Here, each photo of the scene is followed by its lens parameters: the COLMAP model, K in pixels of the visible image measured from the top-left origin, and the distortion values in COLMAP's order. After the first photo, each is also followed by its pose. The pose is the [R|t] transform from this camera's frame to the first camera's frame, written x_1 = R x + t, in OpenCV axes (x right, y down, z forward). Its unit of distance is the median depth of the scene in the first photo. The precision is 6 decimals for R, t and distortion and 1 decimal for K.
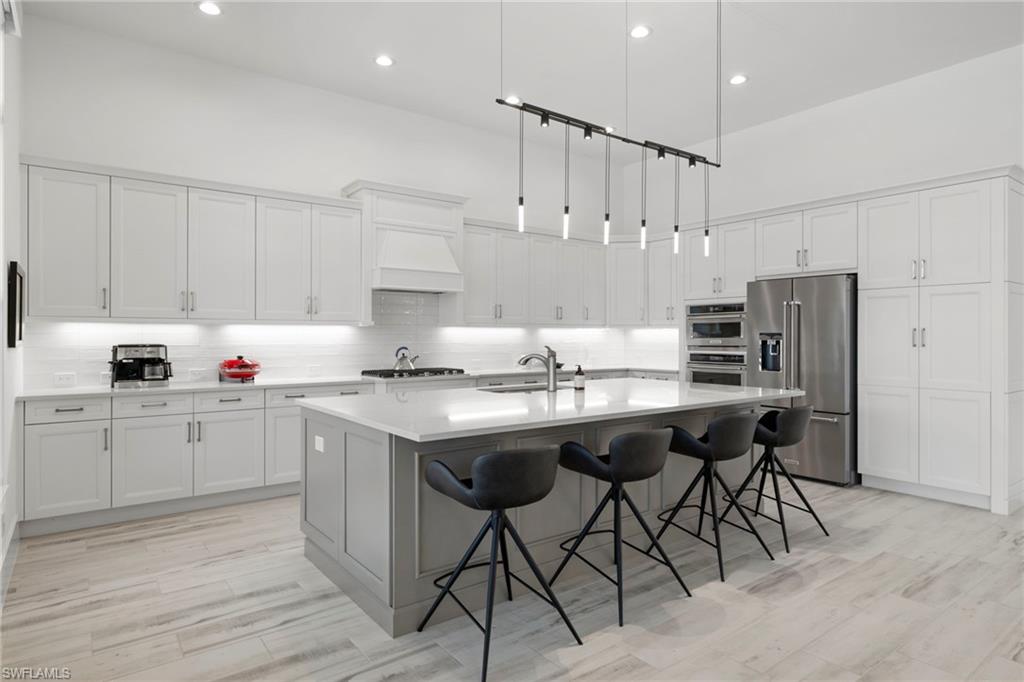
lens RADIAL K [[549.7, 0, 509.6], [0, 549.7, 338.7], [0, 0, 1]] dist [0.006243, 0.001063]
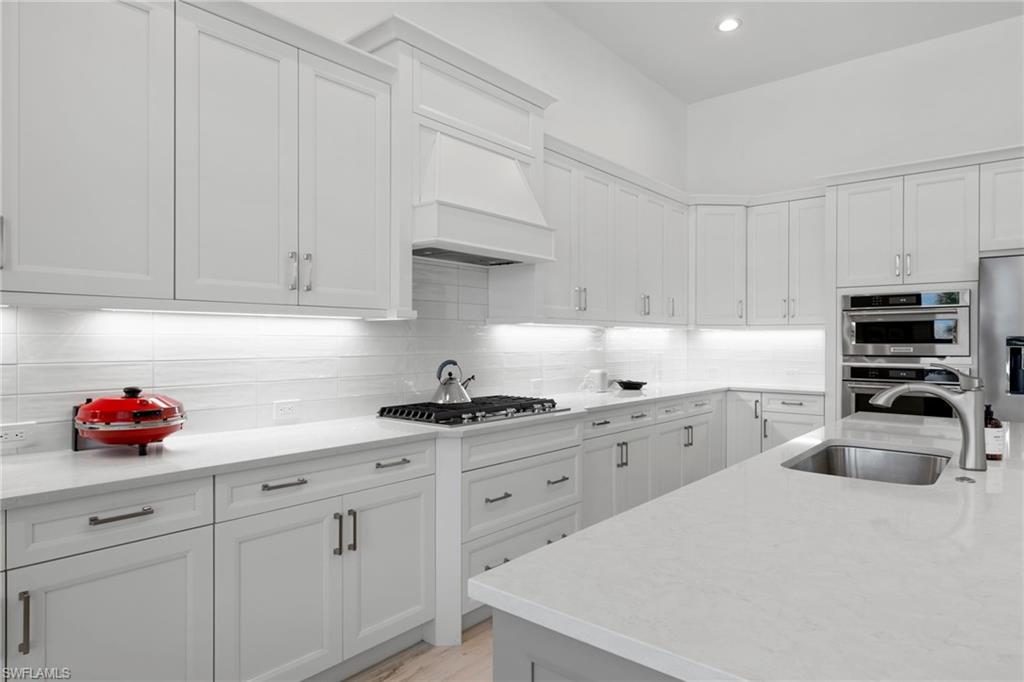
lens RADIAL K [[579.5, 0, 505.2], [0, 579.5, 340.6], [0, 0, 1]] dist [0.004728, -0.004300]
pose [[0.977172, 0.001791, 0.212441, -0.274105], [-0.001033, 0.999993, -0.003679, -0.002217], [-0.212446, 0.003376, 0.977167, 0.459402]]
